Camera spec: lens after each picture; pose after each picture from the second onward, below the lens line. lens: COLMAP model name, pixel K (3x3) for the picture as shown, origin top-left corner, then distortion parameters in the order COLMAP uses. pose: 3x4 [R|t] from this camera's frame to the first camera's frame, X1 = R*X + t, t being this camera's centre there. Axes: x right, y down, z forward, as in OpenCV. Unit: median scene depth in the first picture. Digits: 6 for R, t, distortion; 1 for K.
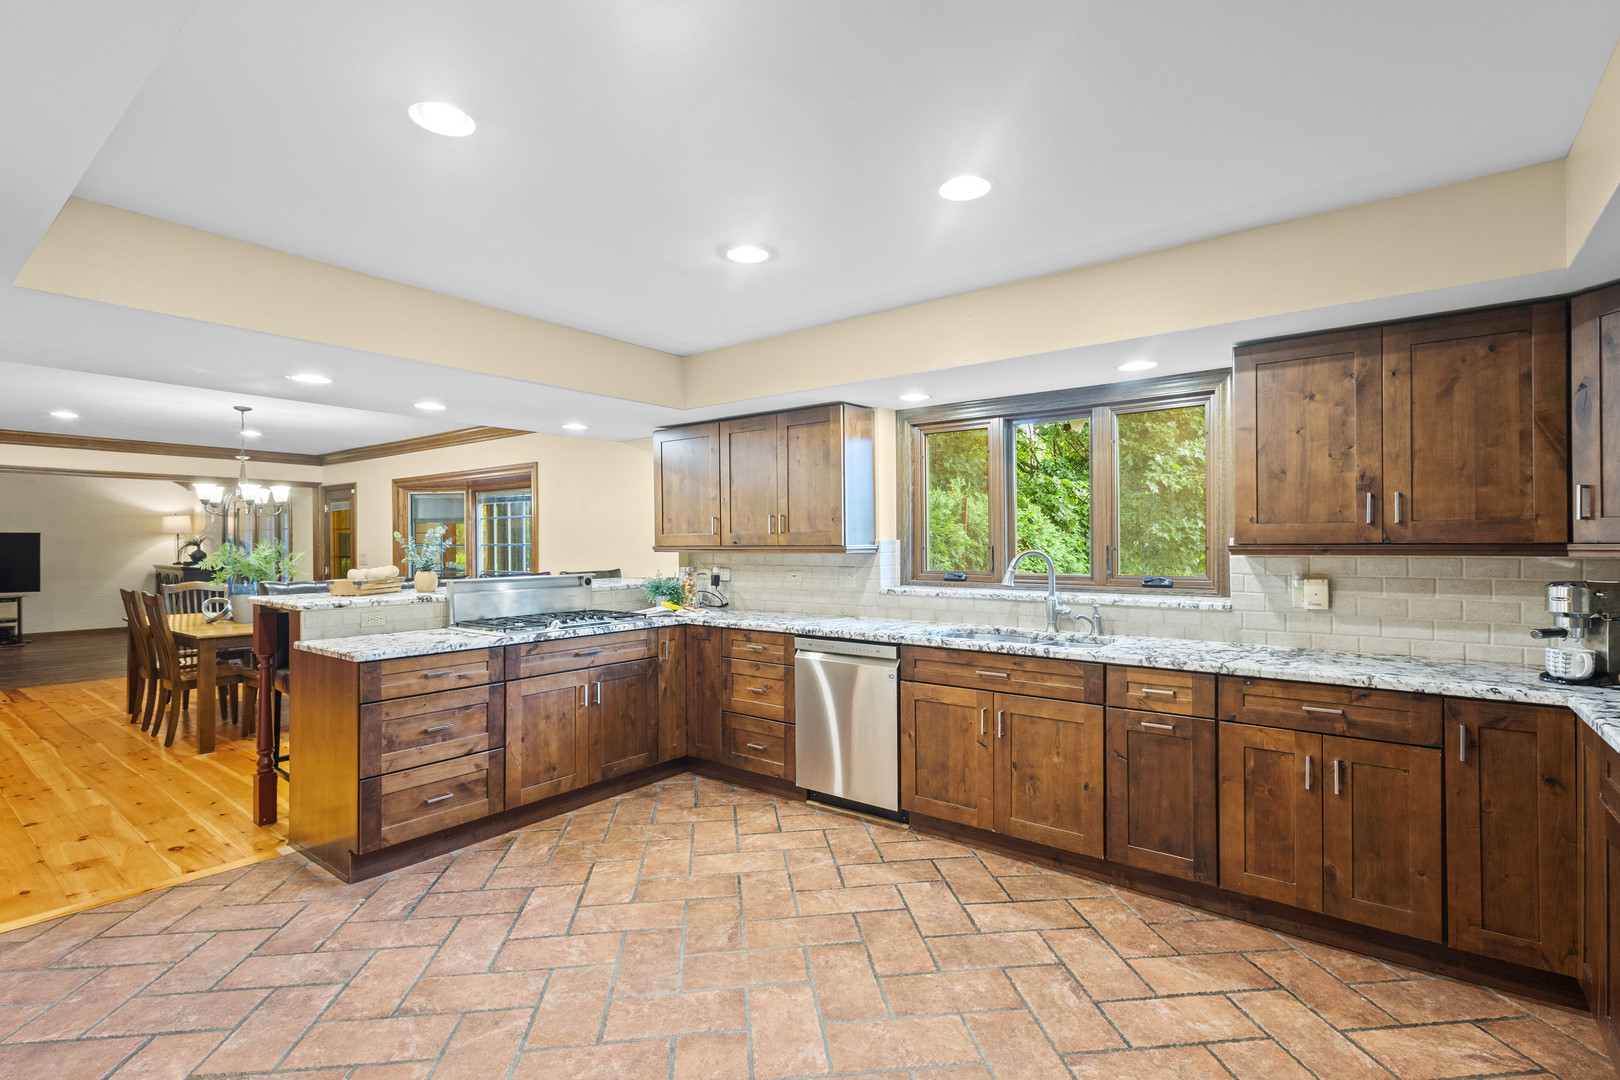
lens RADIAL K [[750.1, 0, 804.9], [0, 750.1, 541.2], [0, 0, 1]] dist [0.004235, 0.000071]
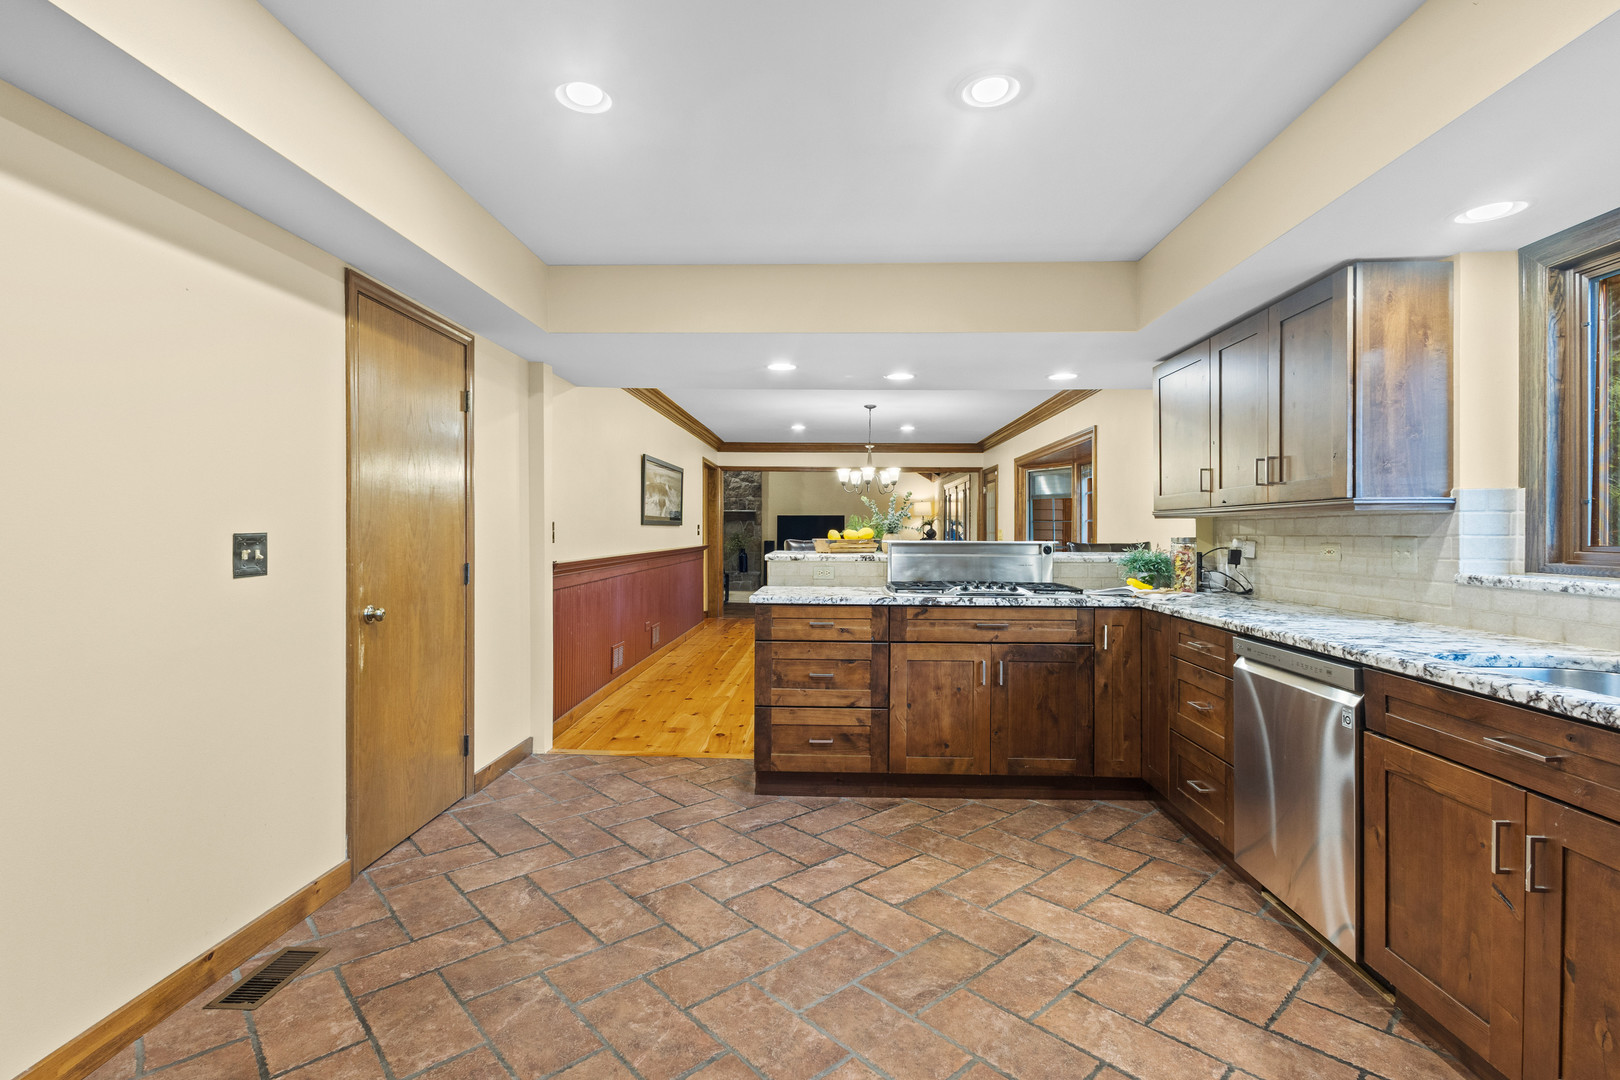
lens RADIAL K [[754.4, 0, 808.2], [0, 754.4, 532.0], [0, 0, 1]] dist [0.002375, 0.000142]
pose [[0.584568, 0.008180, -0.811303, 0.329712], [-0.005743, 0.999966, 0.005944, 0.036523], [0.811324, 0.001185, 0.584595, 0.327597]]
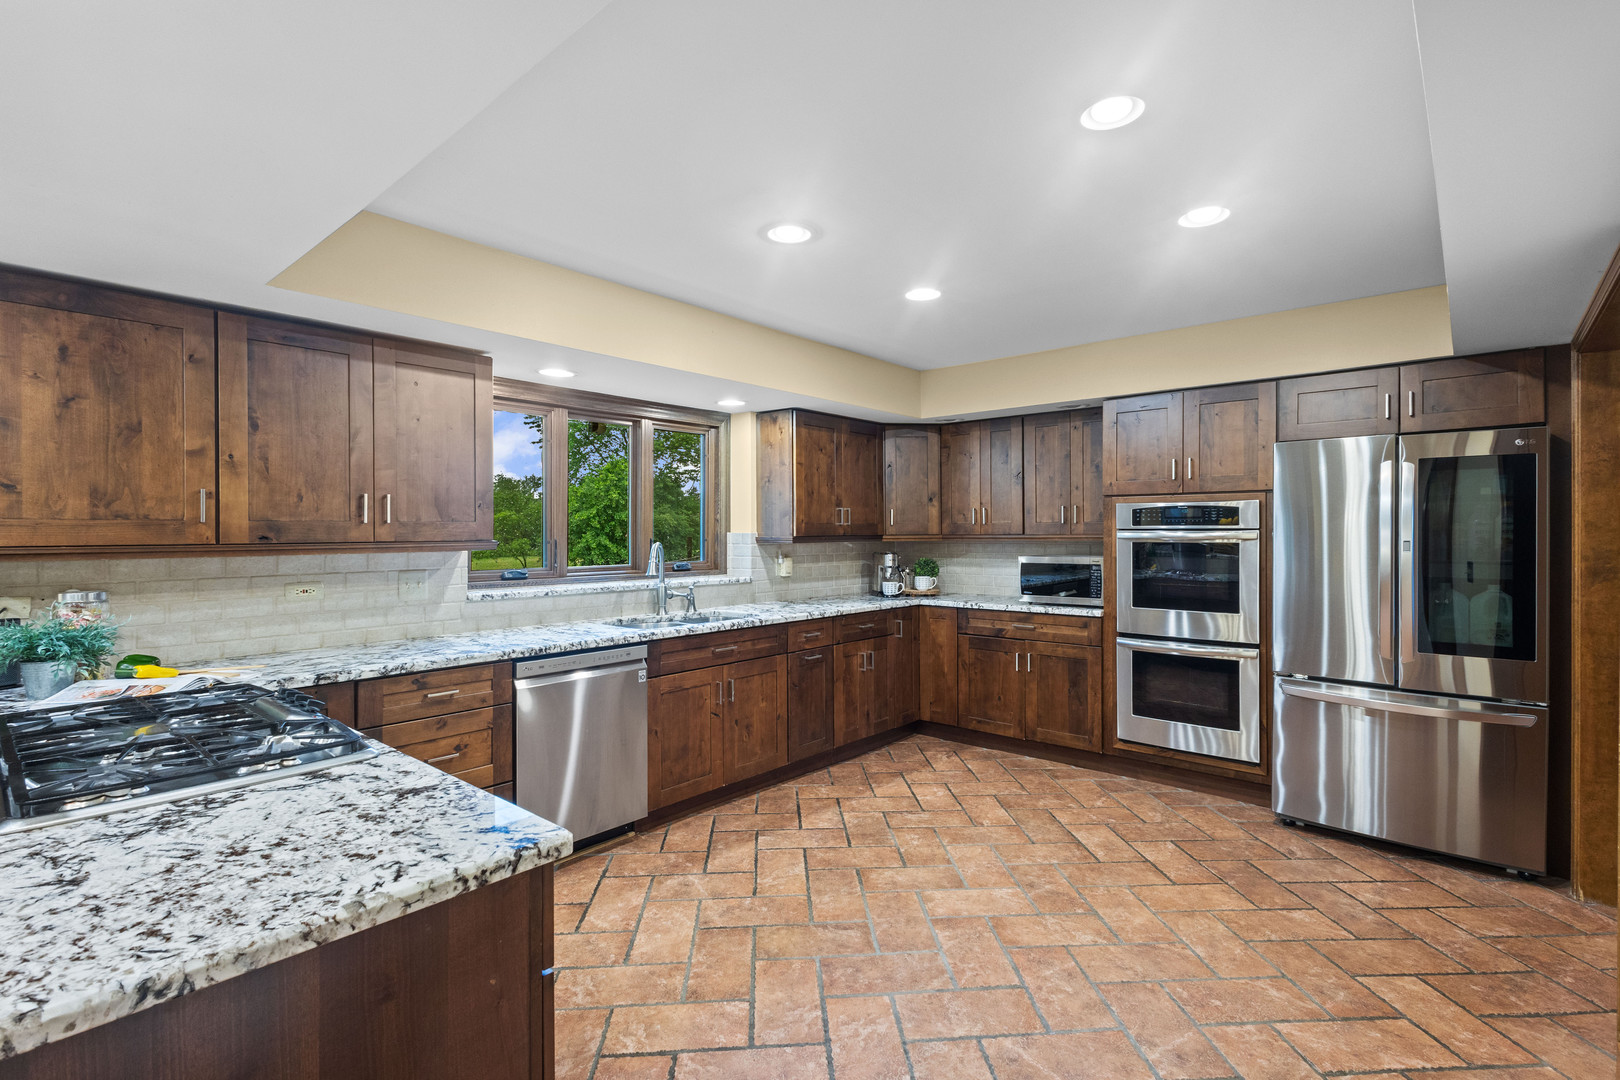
lens RADIAL K [[754.4, 0, 808.2], [0, 754.4, 532.0], [0, 0, 1]] dist [0.002375, 0.000142]
pose [[0.058789, 0.003877, 0.998263, -0.803675], [0.002683, 0.999988, -0.004041, 0.001045], [-0.998267, 0.002916, 0.058778, 0.714036]]
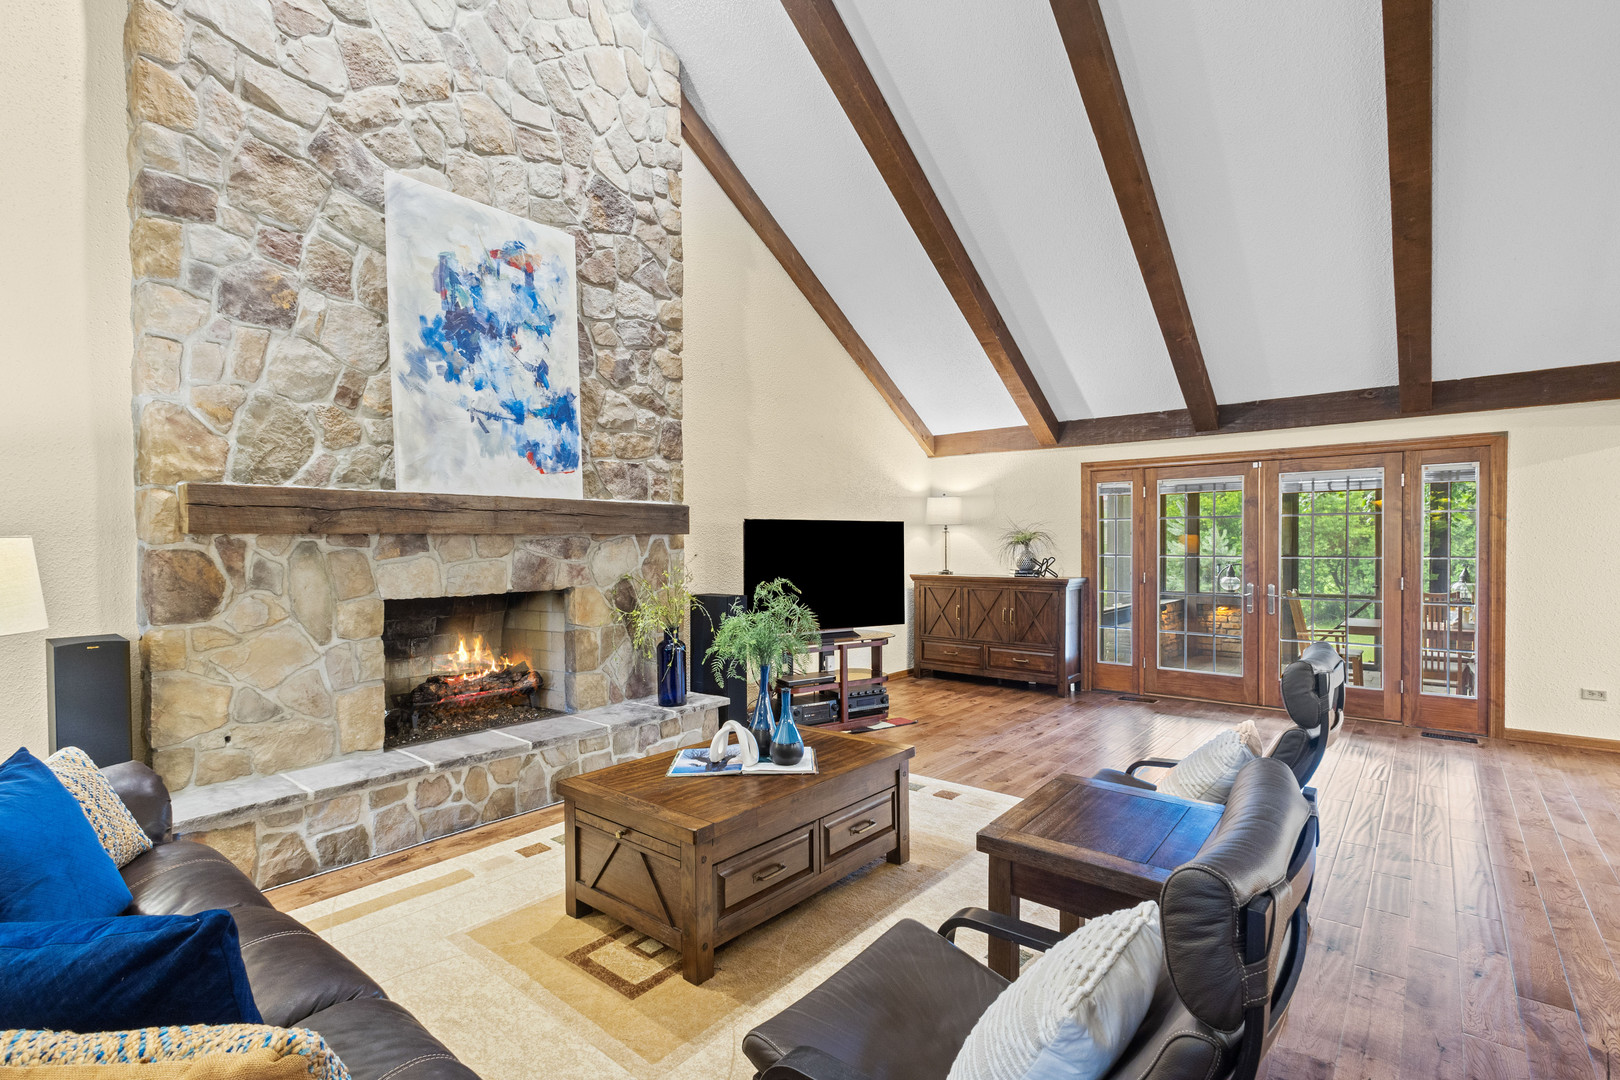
lens RADIAL K [[754.5, 0, 815.7], [0, 754.5, 555.2], [0, 0, 1]] dist [0.001683, 0.000575]
pose [[0.999750, -0.003002, -0.022149, -3.289631], [0.003340, 0.999878, 0.015242, 0.015101], [0.022101, -0.015312, 0.999638, 1.297482]]
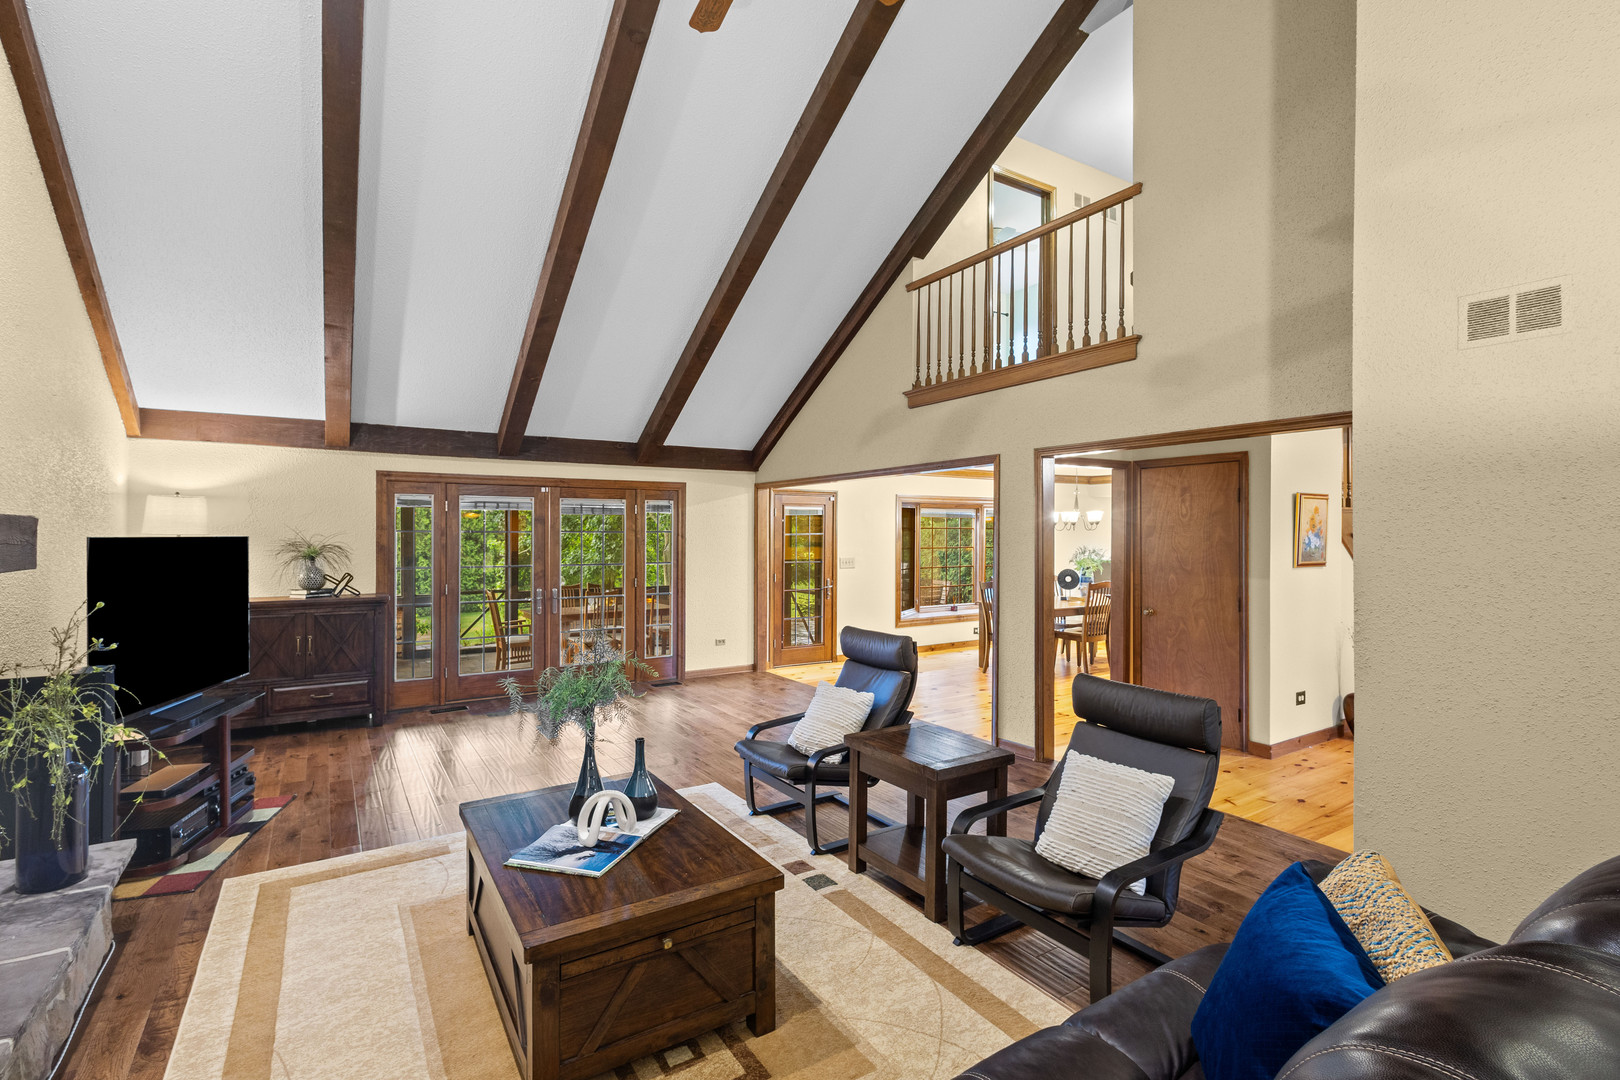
lens RADIAL K [[742.7, 0, 810.0], [0, 742.7, 540.0], [0, 0, 1]] dist [0.020167, -0.000001]
pose [[0.328034, -0.005937, 0.944647, -4.043647], [-0.003151, 0.999968, 0.007379, -0.043451], [-0.944661, -0.005397, 0.328004, 1.708516]]
